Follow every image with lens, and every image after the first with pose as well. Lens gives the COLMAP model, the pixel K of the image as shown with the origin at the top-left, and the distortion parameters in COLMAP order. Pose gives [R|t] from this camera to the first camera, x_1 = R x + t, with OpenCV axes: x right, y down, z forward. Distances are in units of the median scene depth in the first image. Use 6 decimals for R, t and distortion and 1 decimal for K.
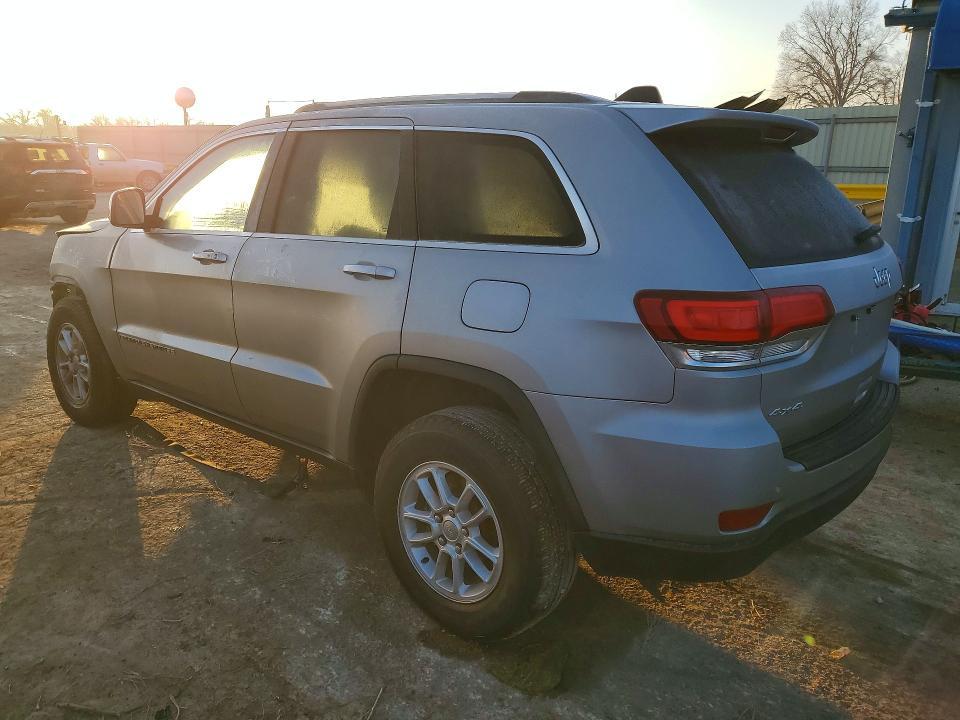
lens RADIAL K [[739.8, 0, 476.2], [0, 739.8, 358.8], [0, 0, 1]] dist [0.020052, 0.004763]
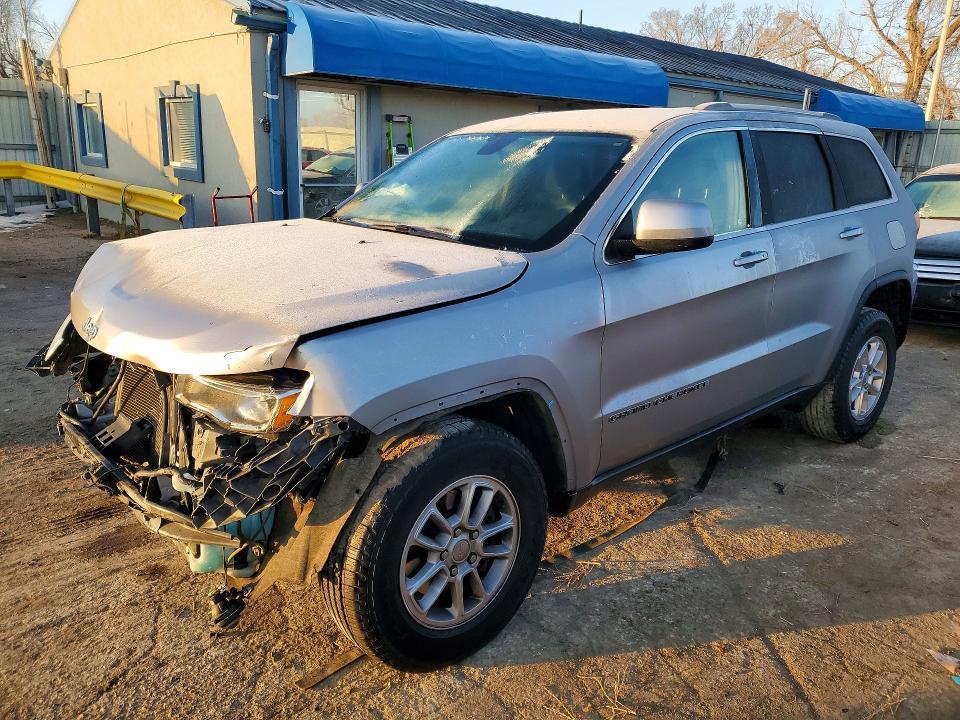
lens RADIAL K [[739.8, 0, 476.2], [0, 739.8, 358.8], [0, 0, 1]] dist [0.020052, 0.004763]
pose [[0.132230, -0.275095, 0.952280, -1.326571], [0.239178, 0.941184, 0.238679, -0.320763], [-0.961930, 0.196204, 0.190249, 1.155191]]
